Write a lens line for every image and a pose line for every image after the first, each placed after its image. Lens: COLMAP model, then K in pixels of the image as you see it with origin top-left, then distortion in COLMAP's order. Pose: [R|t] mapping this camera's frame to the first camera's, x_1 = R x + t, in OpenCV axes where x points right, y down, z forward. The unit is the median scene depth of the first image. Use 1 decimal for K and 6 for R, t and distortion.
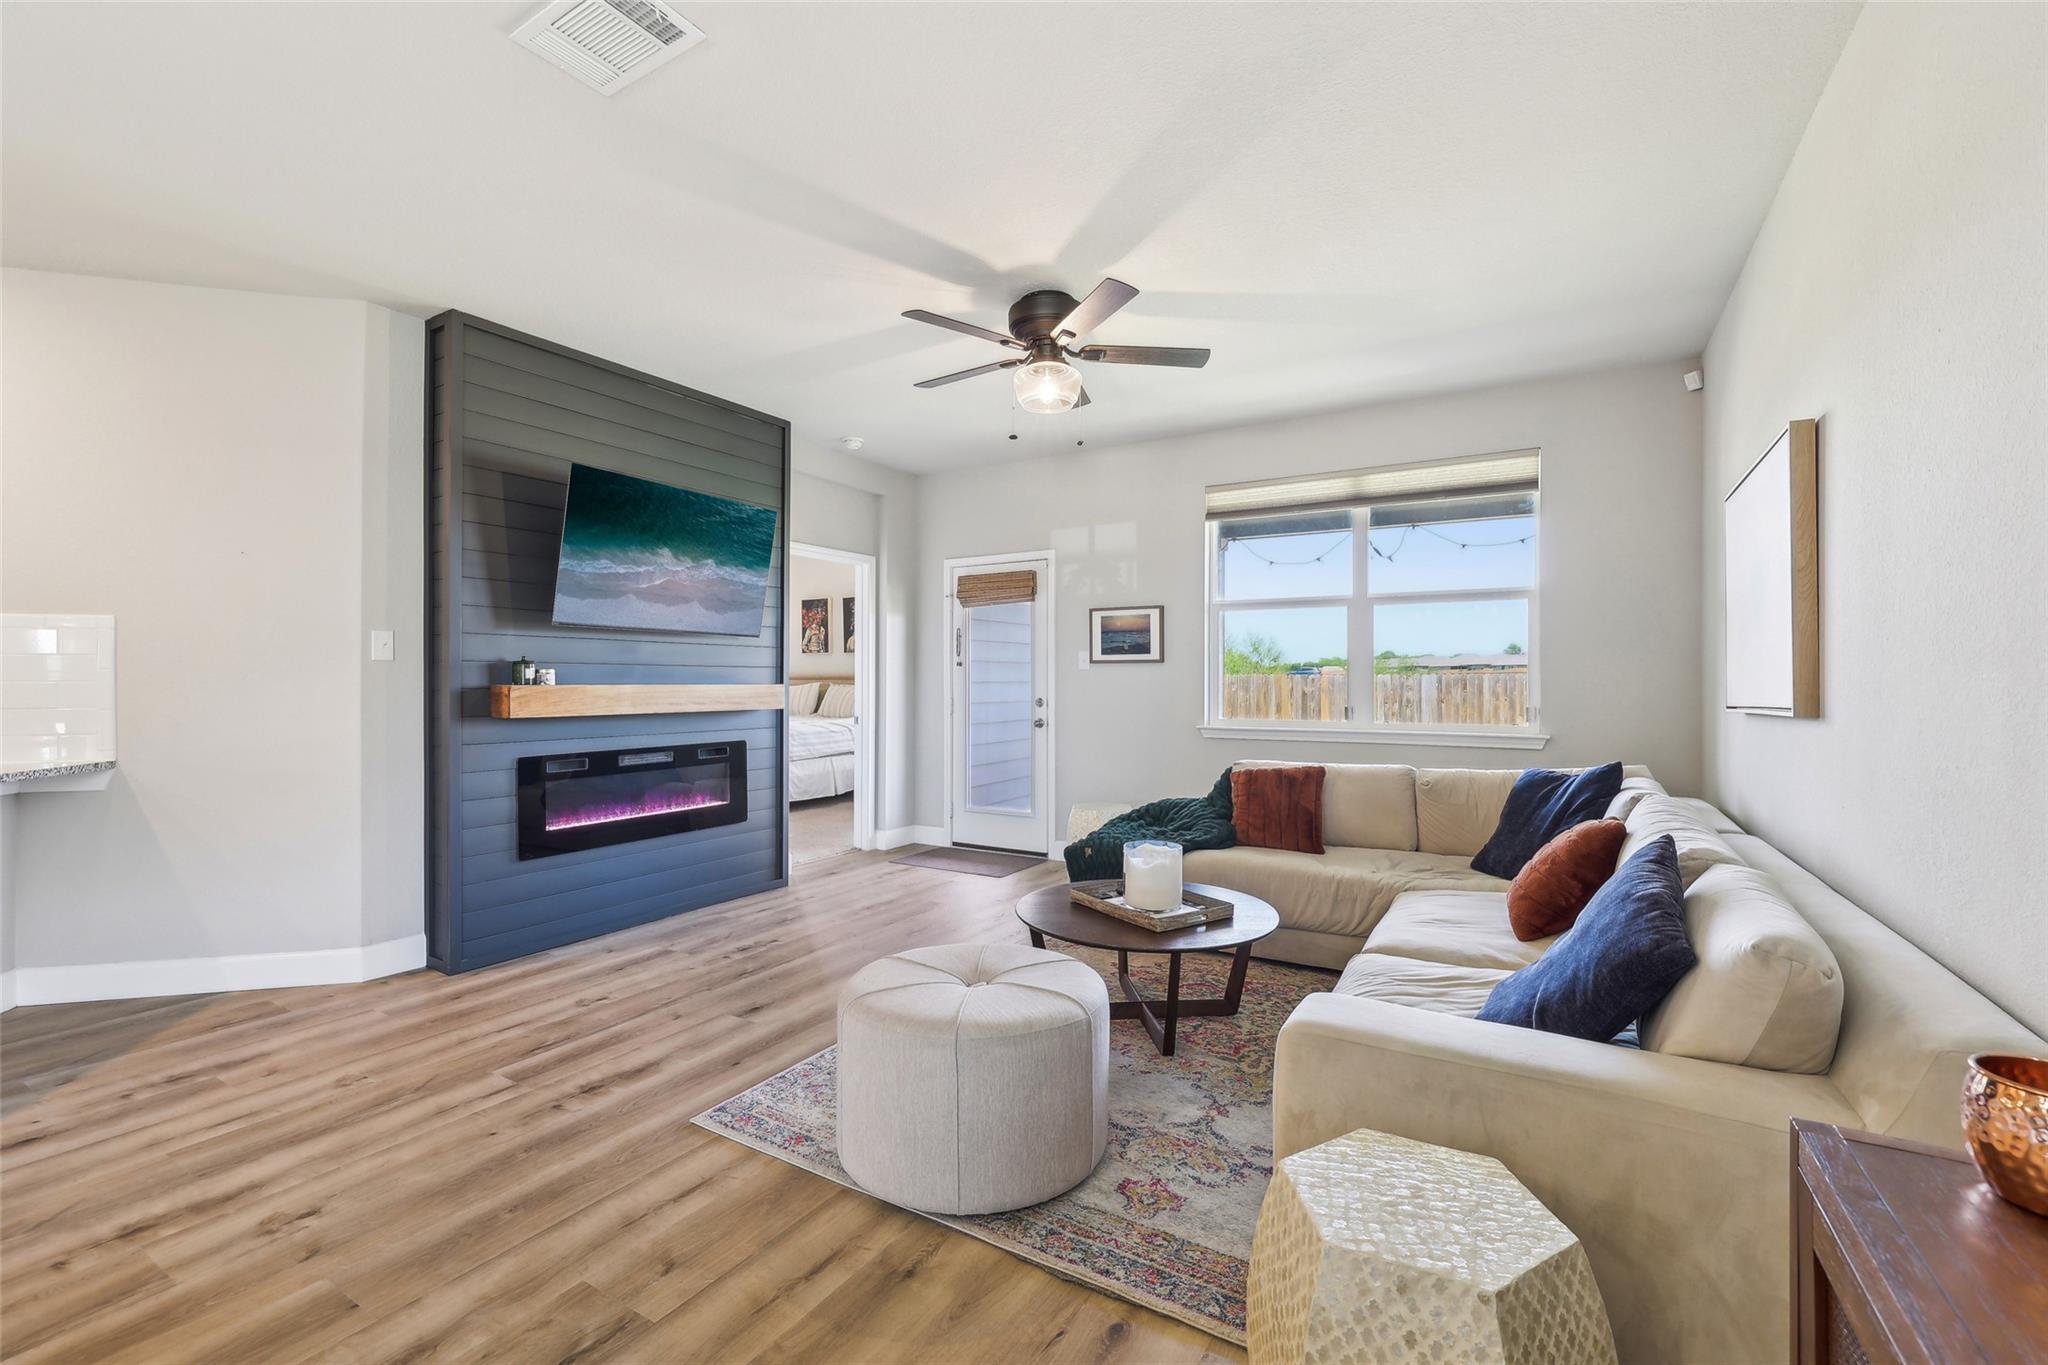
lens RADIAL K [[878.1, 0, 1026.5], [0, 878.1, 681.3], [0, 0, 1]] dist [-0.005236, 0.002663]
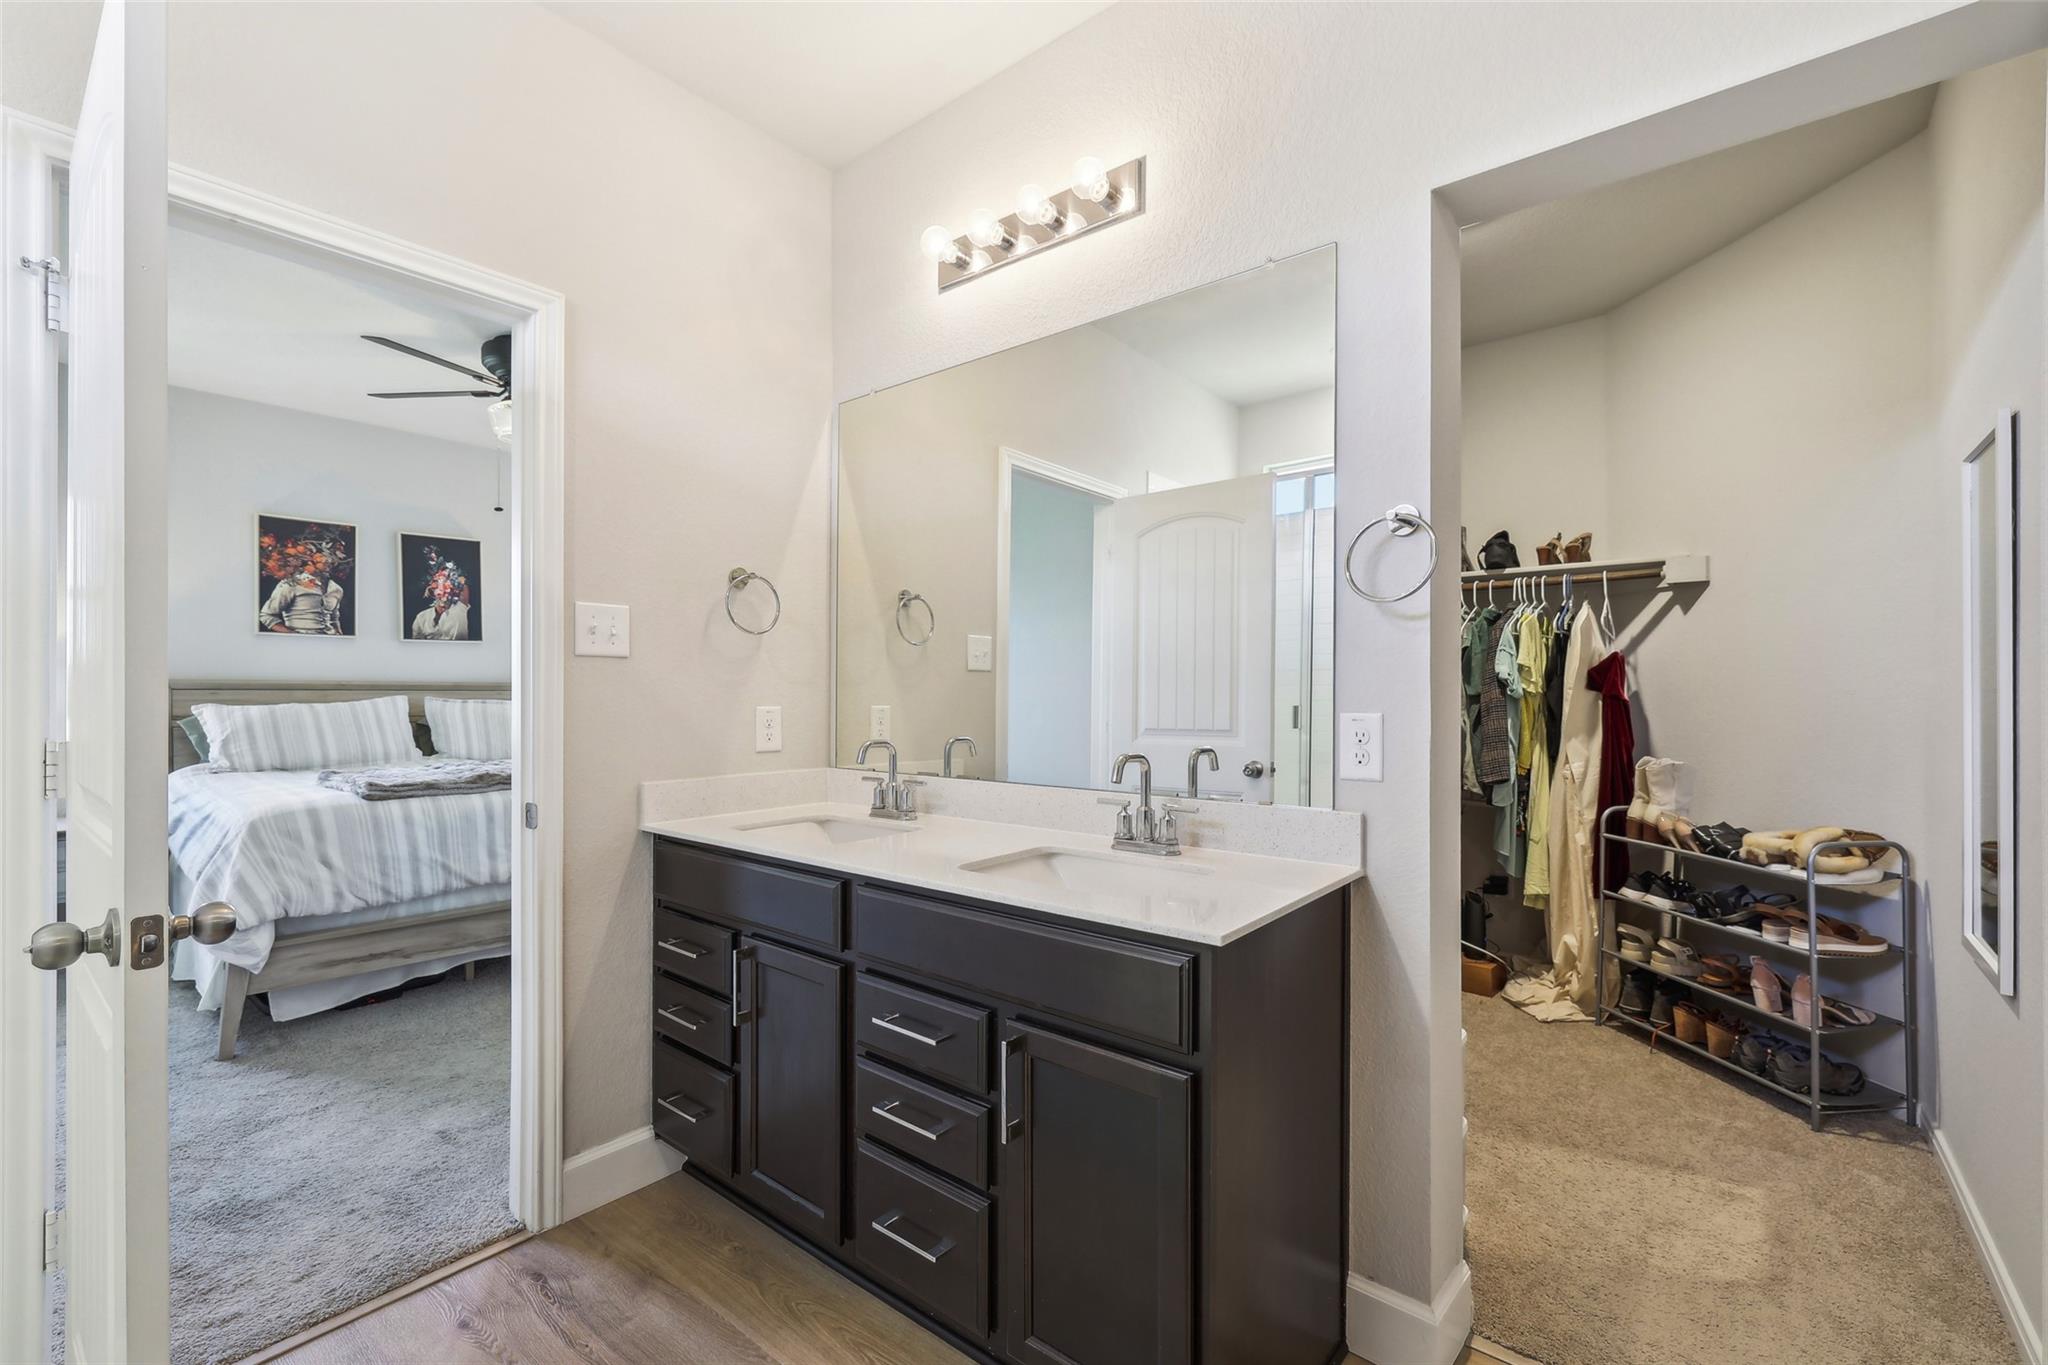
lens RADIAL K [[878.1, 0, 1033.7], [0, 878.1, 683.0], [0, 0, 1]] dist [-0.005236, 0.002663]
pose [[0.134976, 0.007780, 0.990818, -1.648522], [-0.003038, 0.999968, -0.007438, -0.008911], [-0.990844, -0.002006, 0.134995, 1.373700]]
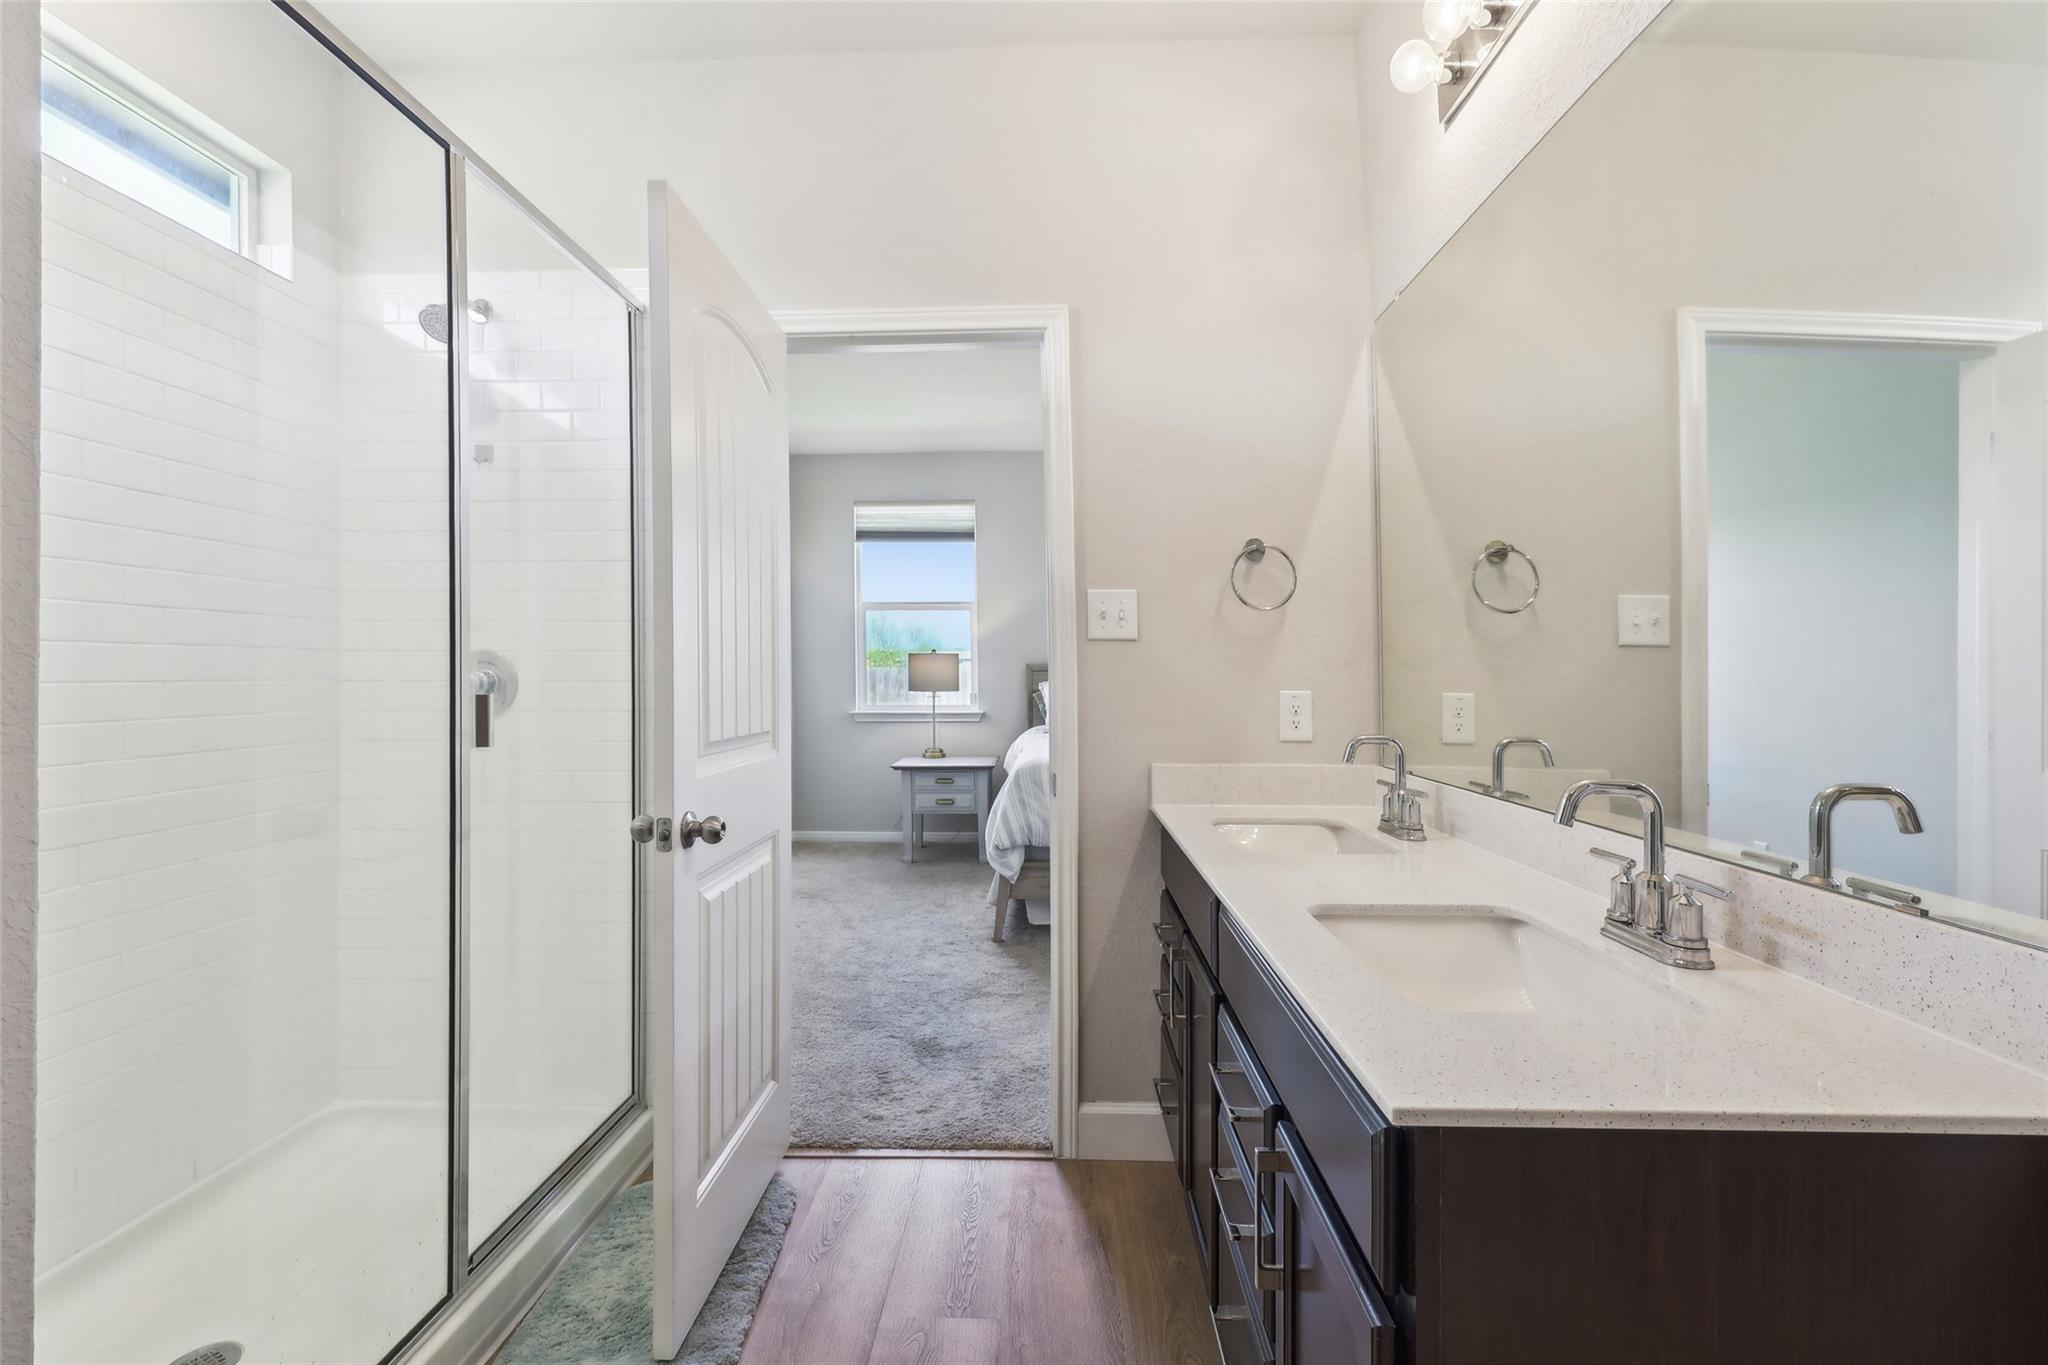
lens RADIAL K [[878.1, 0, 1032.2], [0, 878.1, 683.4], [0, 0, 1]] dist [-0.005236, 0.002663]
pose [[0.861015, -0.003723, 0.508565, -1.498743], [-0.003966, 0.999894, 0.014034, -0.008117], [-0.508563, -0.014101, 0.860909, 1.260670]]
